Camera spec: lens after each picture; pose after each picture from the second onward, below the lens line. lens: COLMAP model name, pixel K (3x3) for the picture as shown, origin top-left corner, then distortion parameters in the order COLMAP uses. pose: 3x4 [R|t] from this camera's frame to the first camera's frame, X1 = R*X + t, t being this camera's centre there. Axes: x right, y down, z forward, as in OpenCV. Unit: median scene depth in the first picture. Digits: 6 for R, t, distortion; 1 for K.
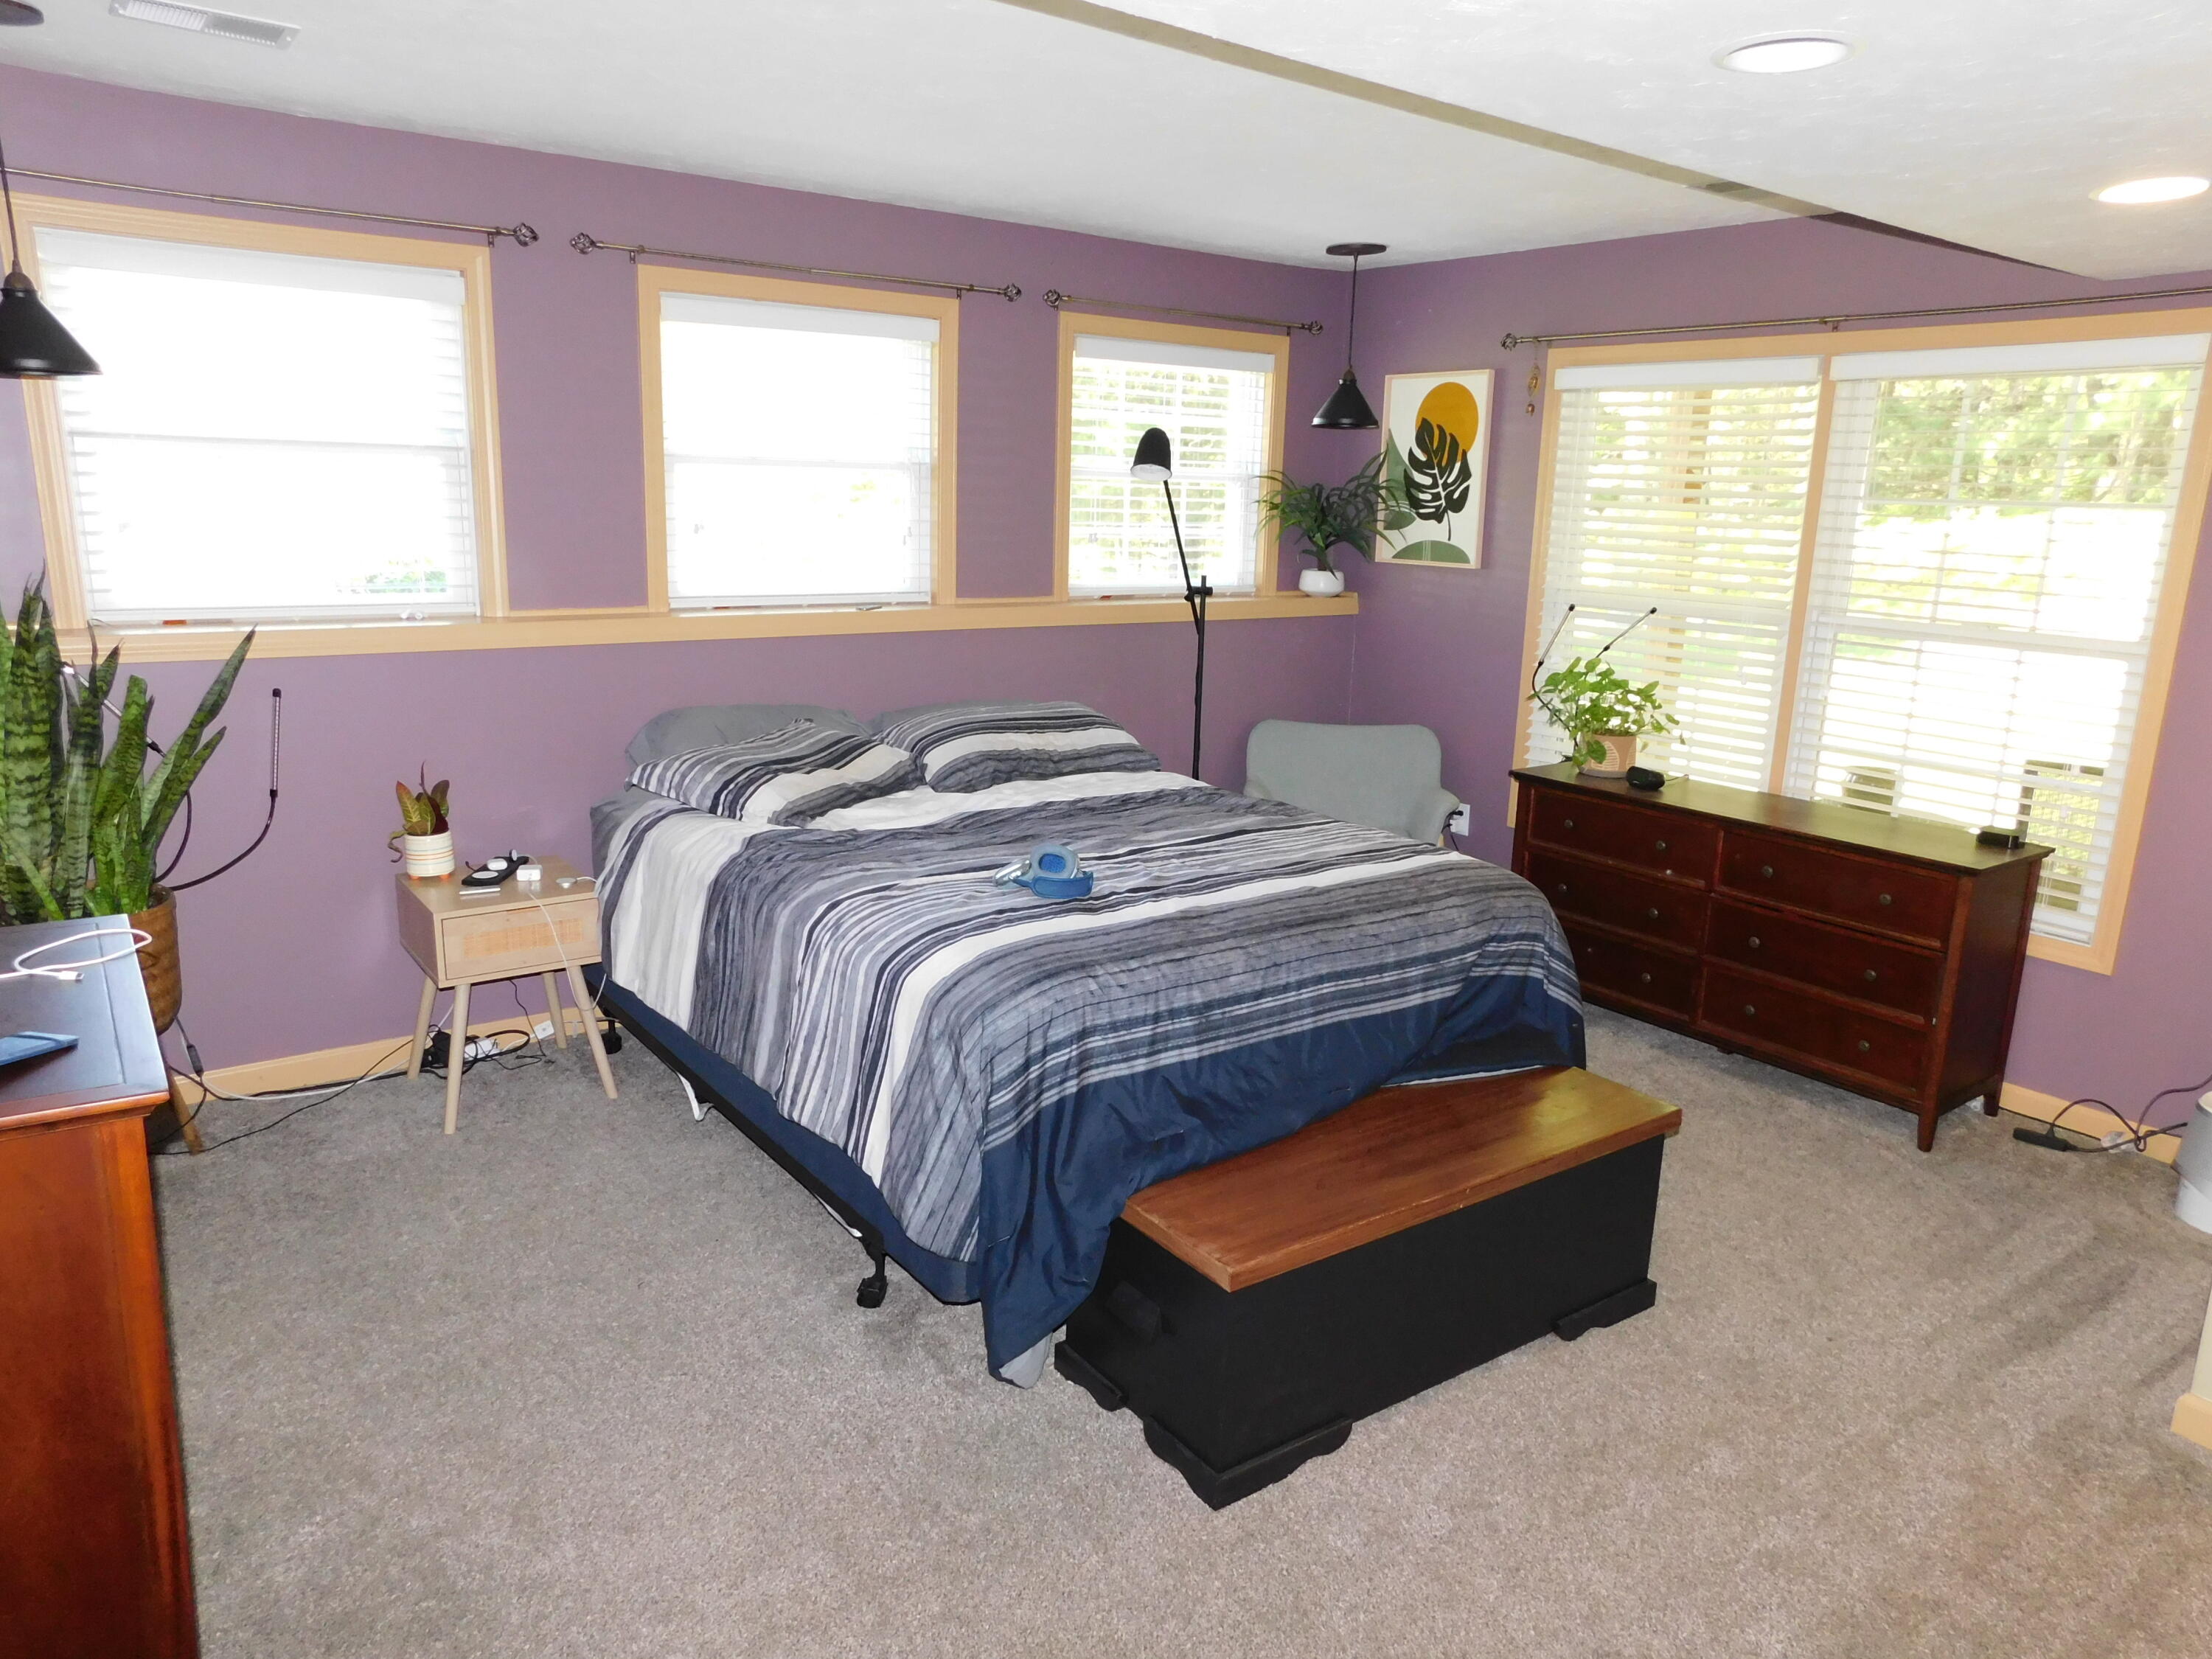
lens RADIAL K [[1484.6, 0, 1110.5], [0, 1484.6, 832.3], [0, 0, 1]] dist [-0.058893, 0.057599]
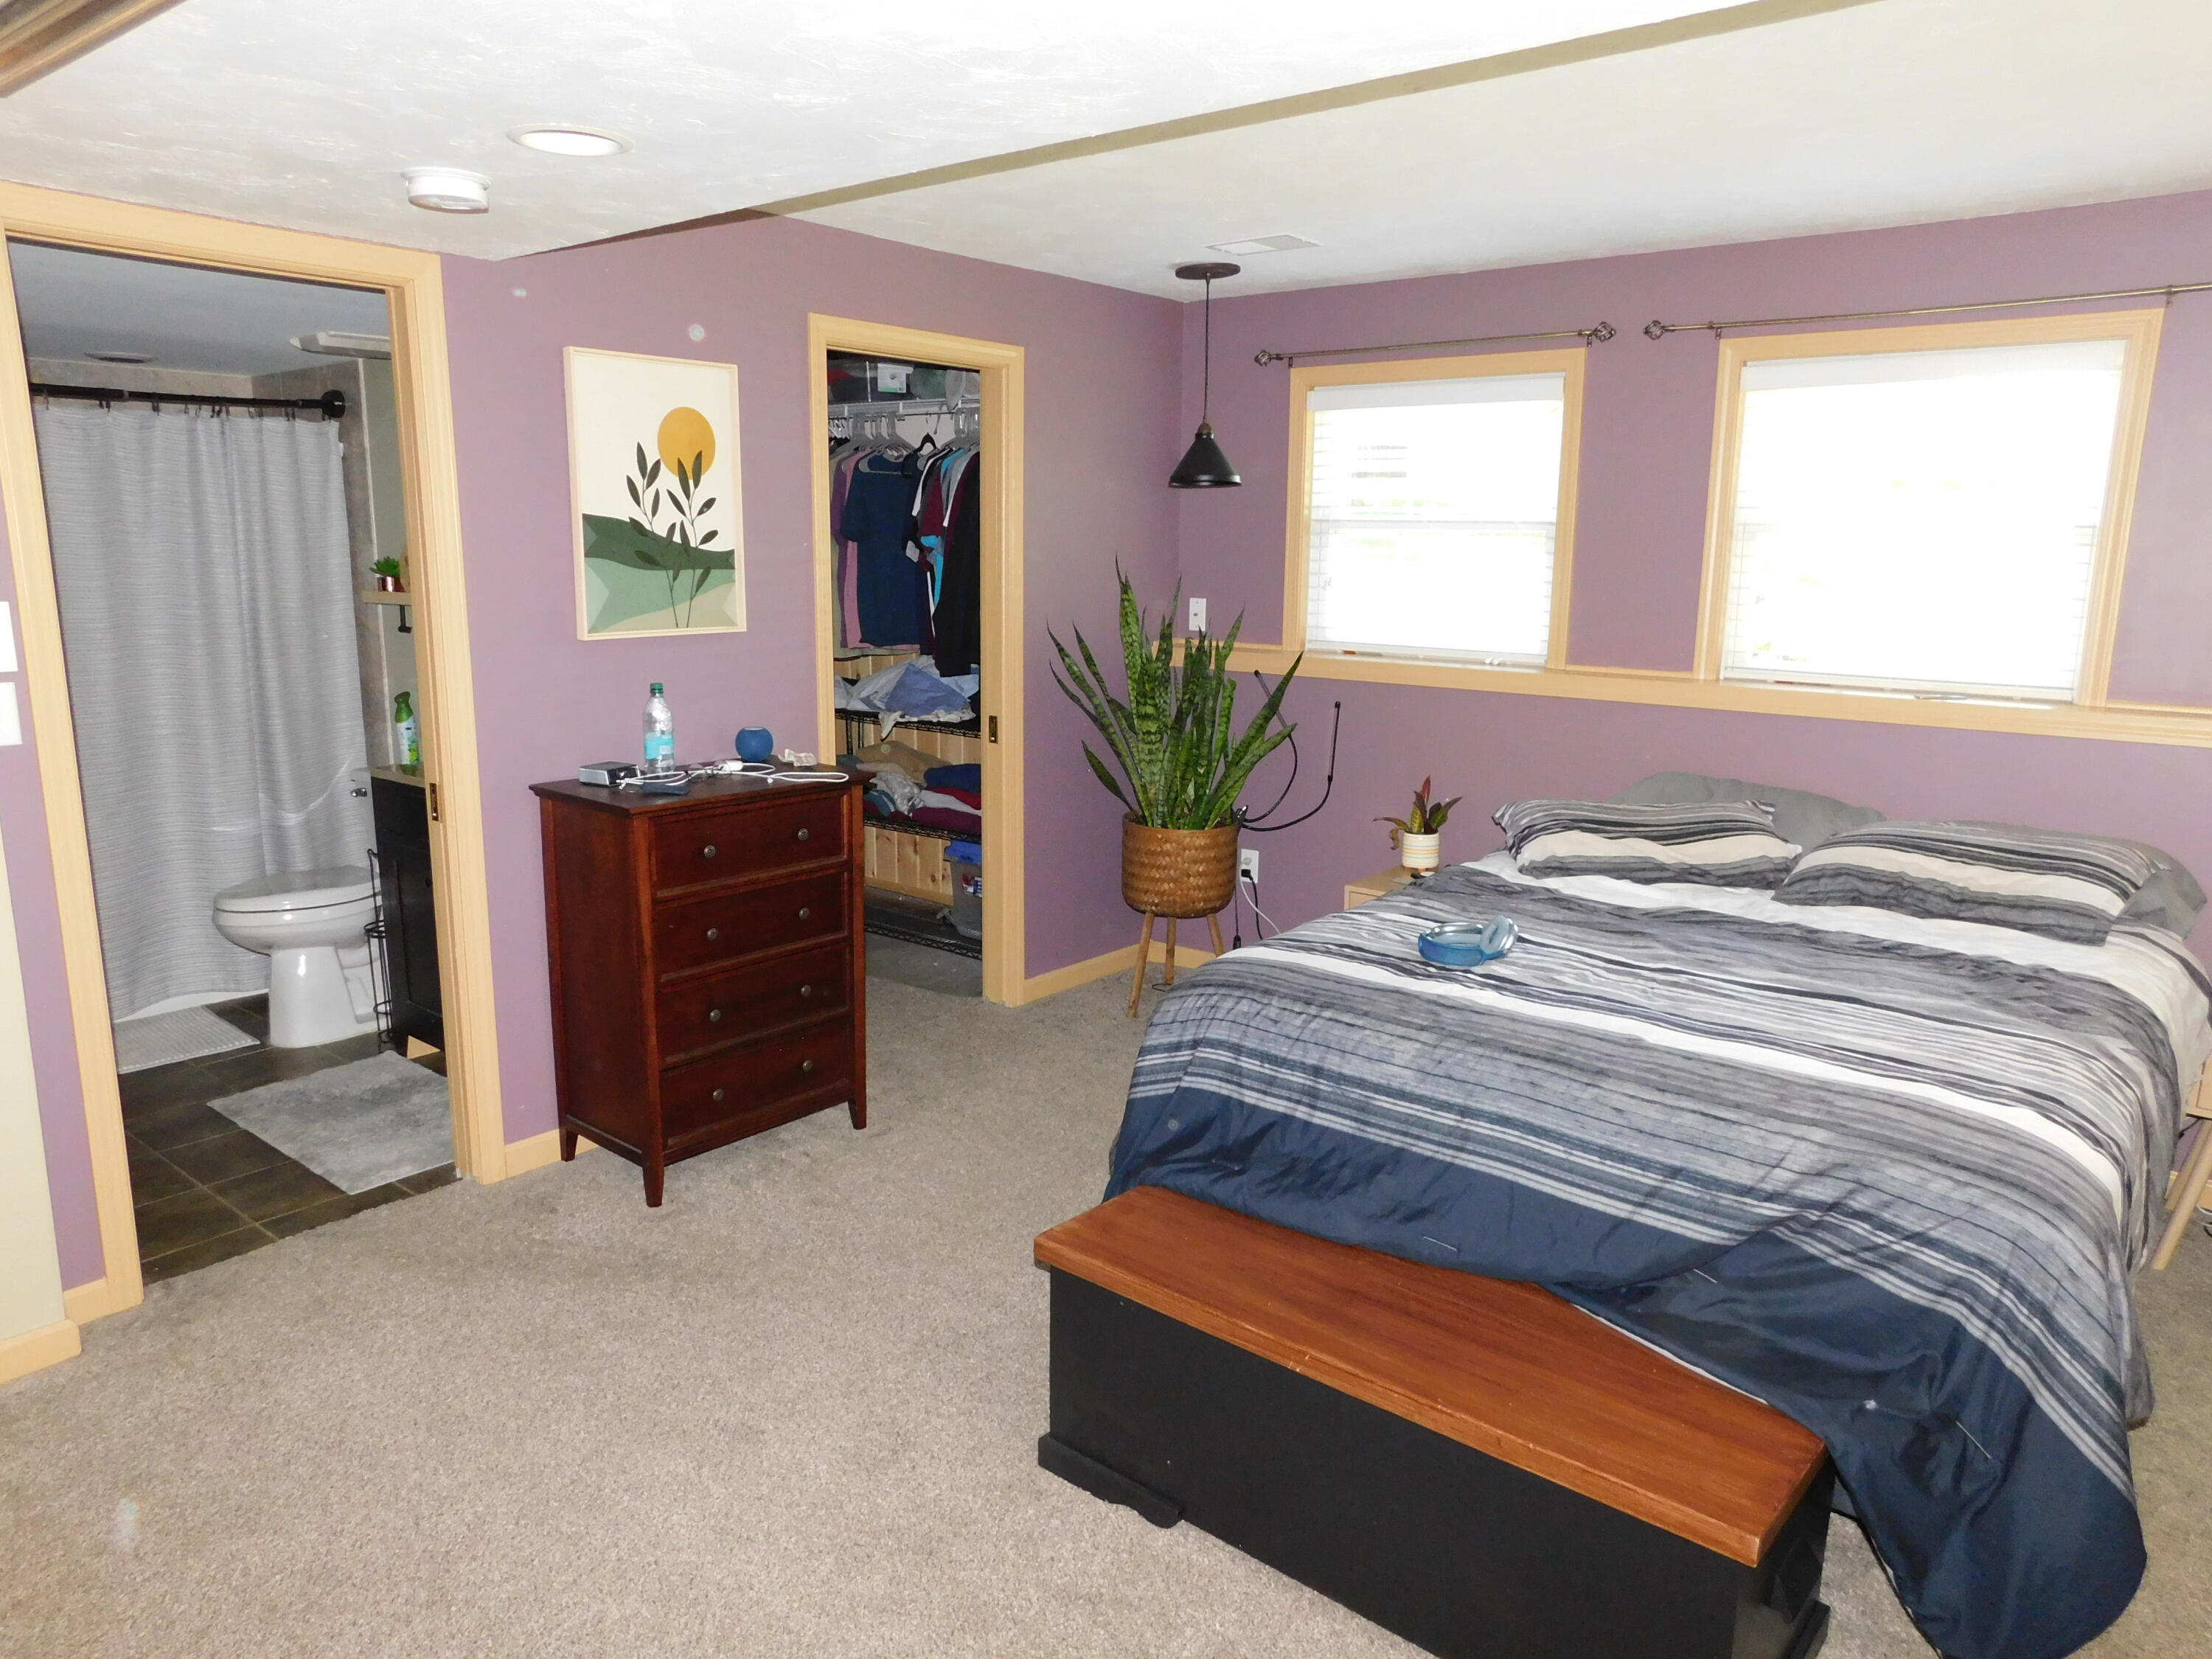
lens RADIAL K [[1484.6, 0, 1113.1], [0, 1484.6, 826.7], [0, 0, 1]] dist [-0.058893, 0.057599]
pose [[0.254417, 0.159475, -0.953855, 0.783952], [-0.223849, 0.969236, 0.102341, -0.088526], [0.940831, 0.187483, 0.282288, 0.492260]]
